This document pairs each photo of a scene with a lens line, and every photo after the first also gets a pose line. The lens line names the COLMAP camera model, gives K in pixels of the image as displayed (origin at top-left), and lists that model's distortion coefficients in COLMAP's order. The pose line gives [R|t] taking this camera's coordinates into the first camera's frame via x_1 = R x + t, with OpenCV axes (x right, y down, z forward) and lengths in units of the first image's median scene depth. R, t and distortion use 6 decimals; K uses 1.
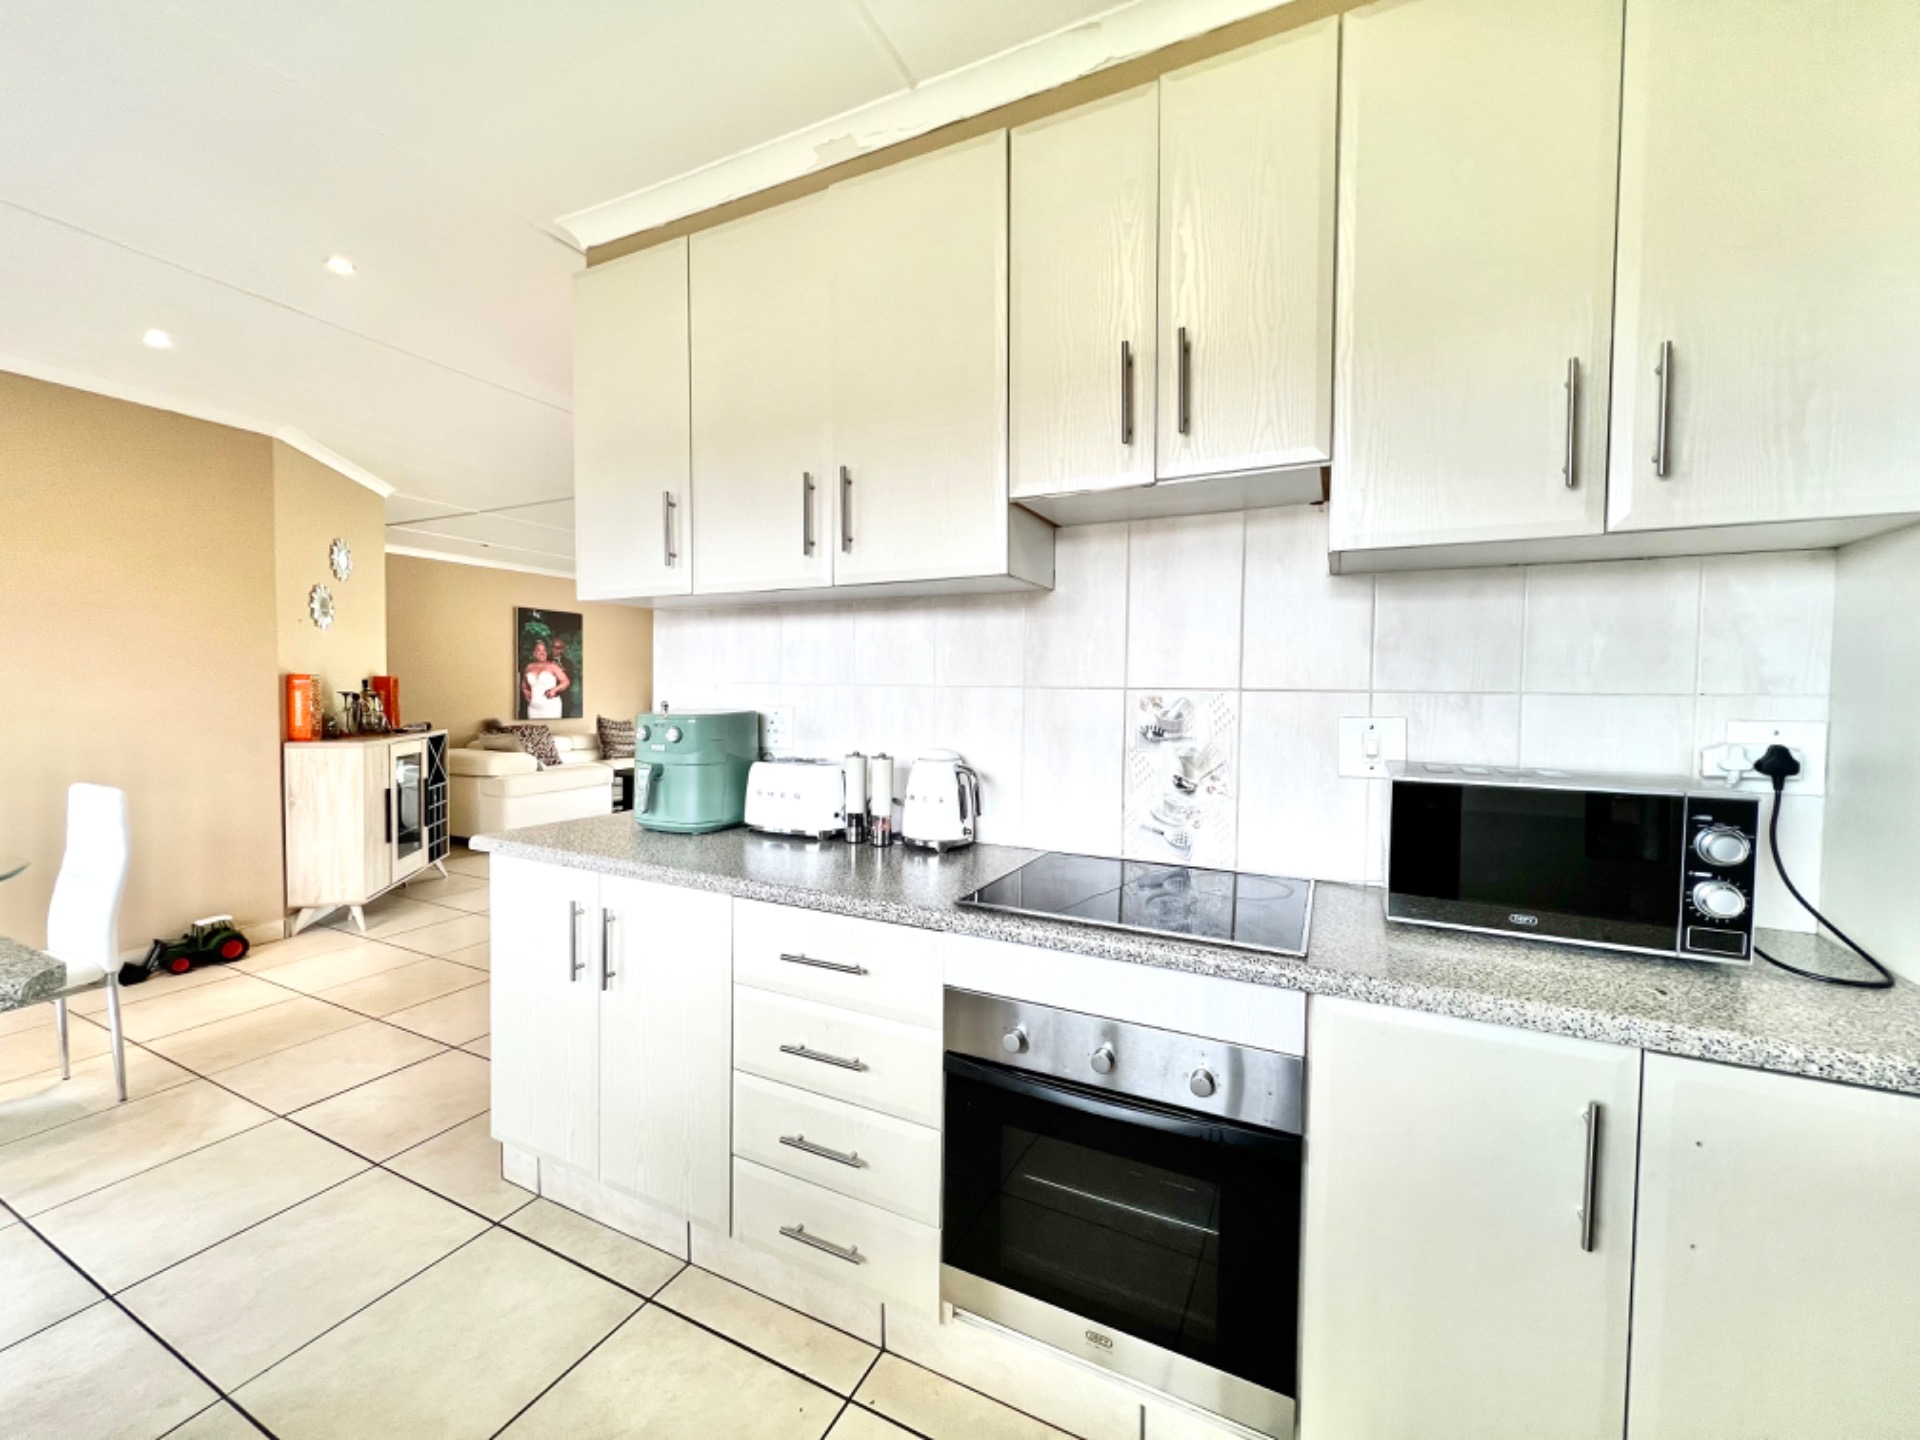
lens RADIAL K [[769.1, 0, 968.3], [0, 769.1, 726.7], [0, 0, 1]] dist [-0.003946, 0.001523]
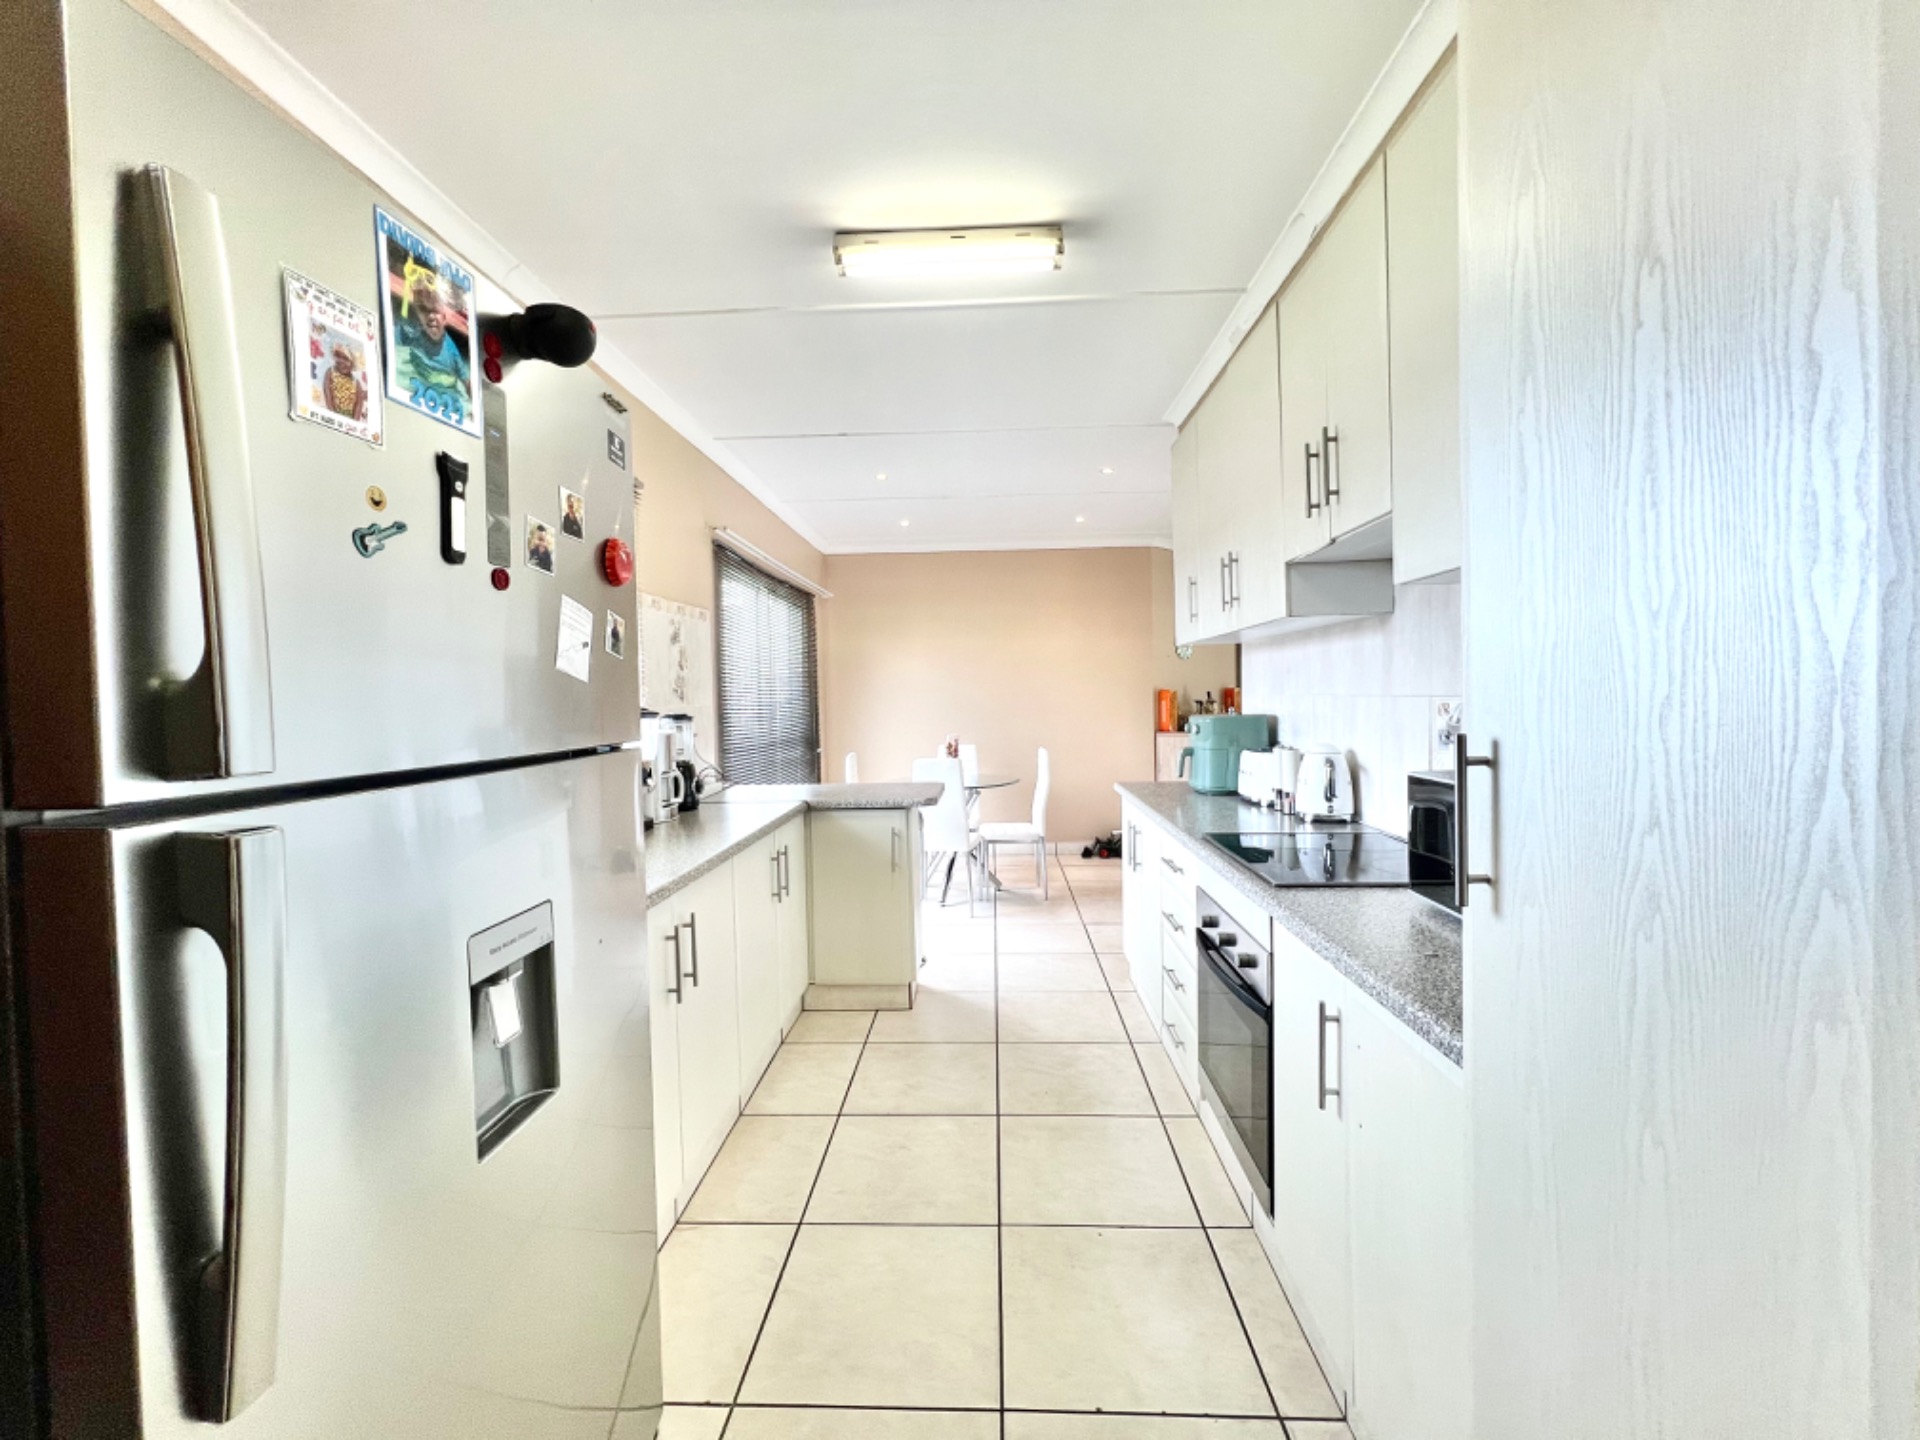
lens RADIAL K [[769.1, 0, 958.8], [0, 769.1, 716.6], [0, 0, 1]] dist [-0.003946, 0.001523]
pose [[0.388181, 0.009618, -0.921533, 0.825508], [-0.026880, 0.999638, -0.000890, -0.000274], [0.921191, 0.025116, 0.388299, -0.032429]]
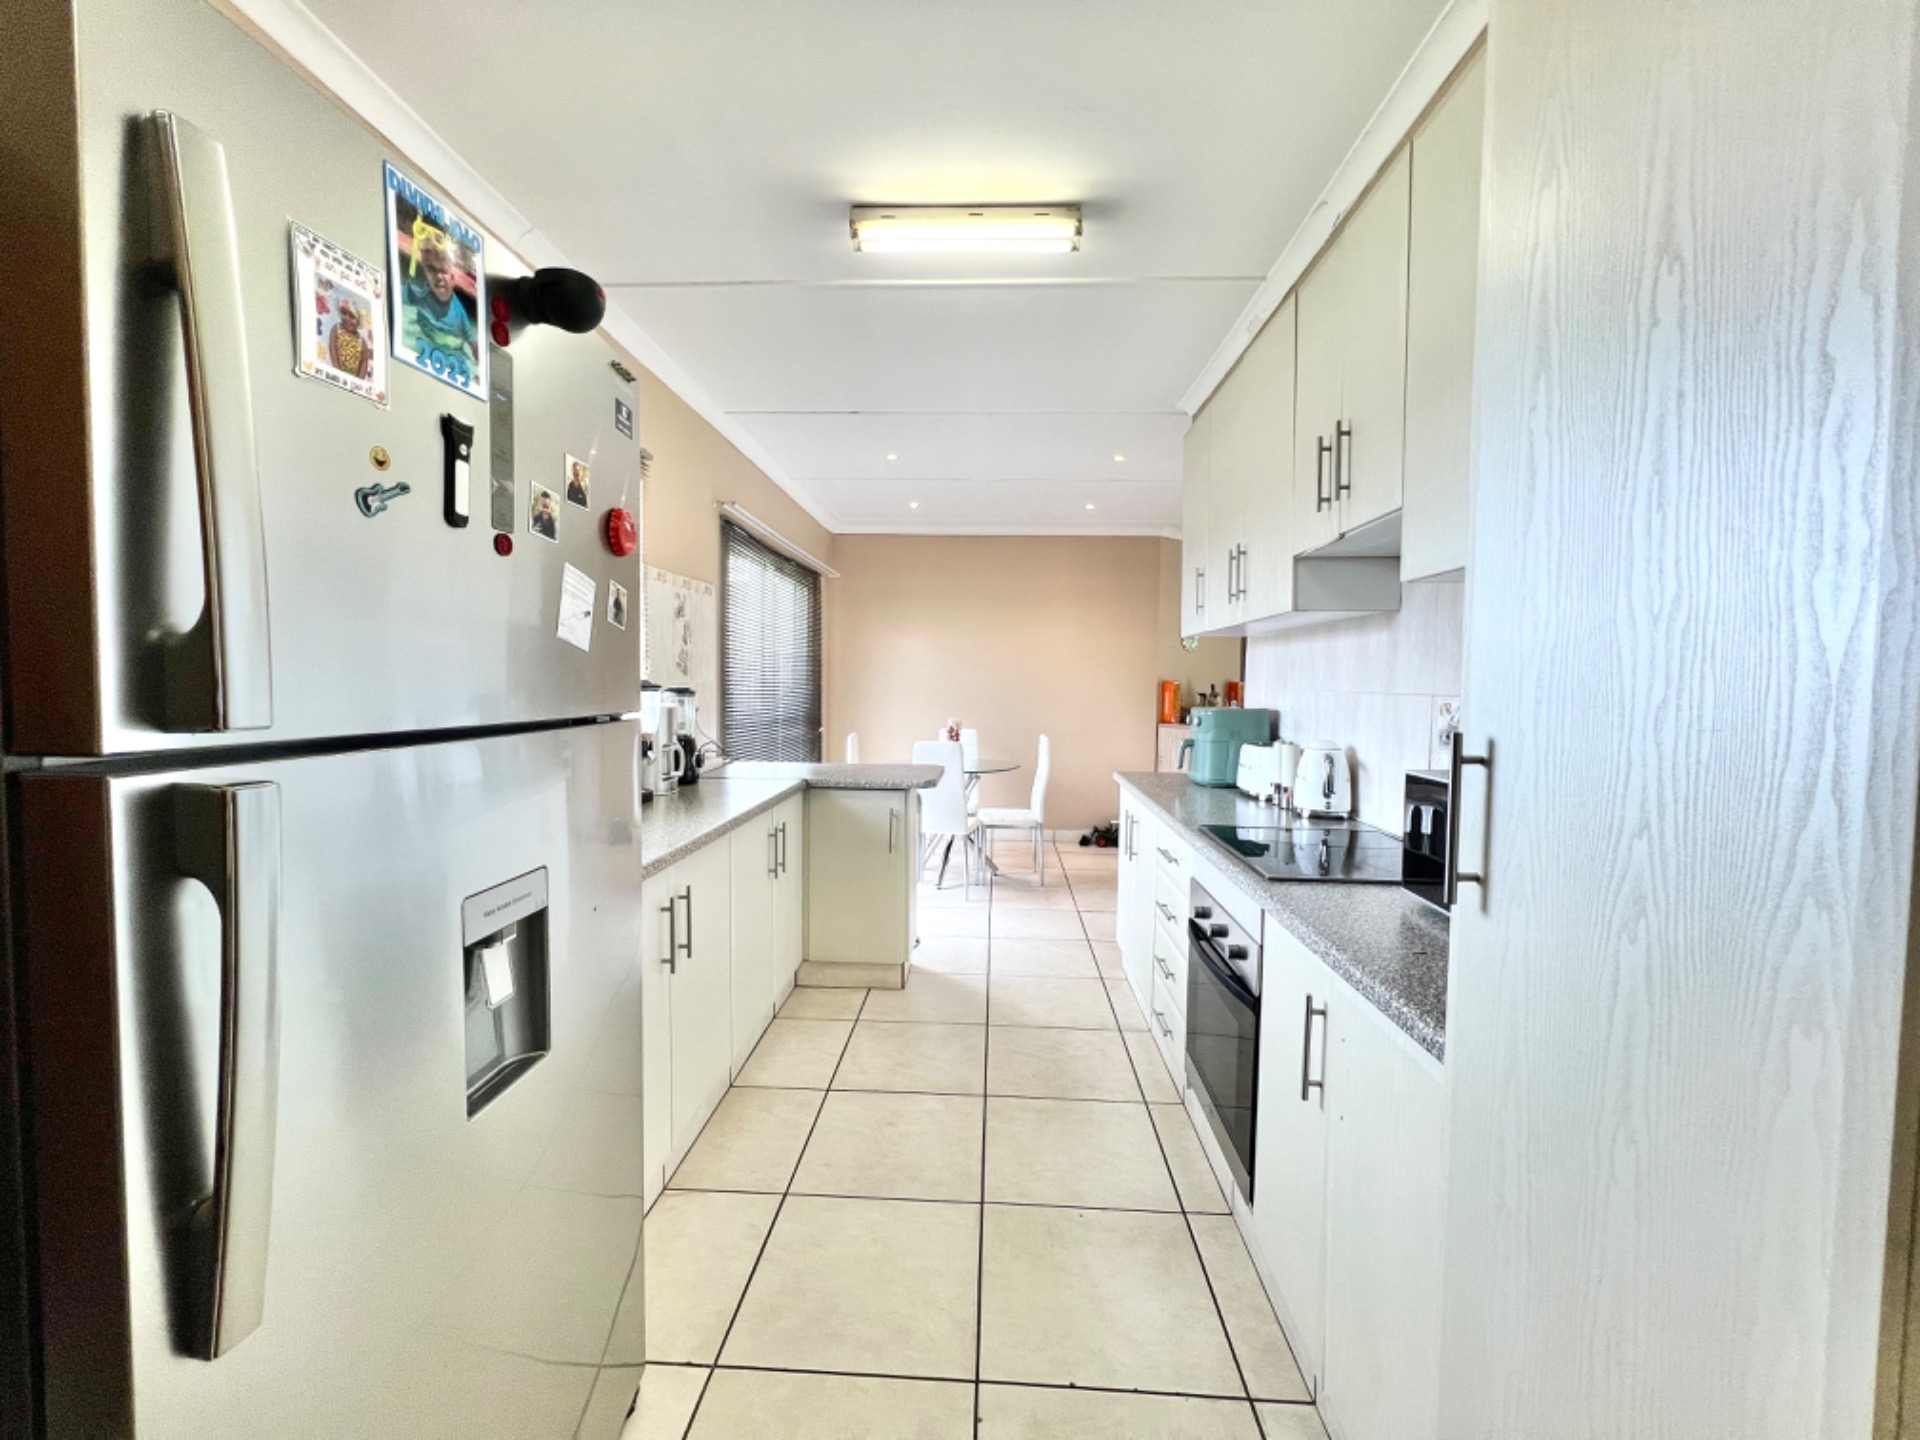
lens RADIAL K [[769.1, 0, 958.7], [0, 769.1, 716.6], [0, 0, 1]] dist [-0.003946, 0.001523]
pose [[0.383306, 0.041232, -0.922701, 0.827429], [-0.061554, 0.997922, 0.019022, 0.001647], [0.921568, 0.049504, 0.385047, -0.029484]]
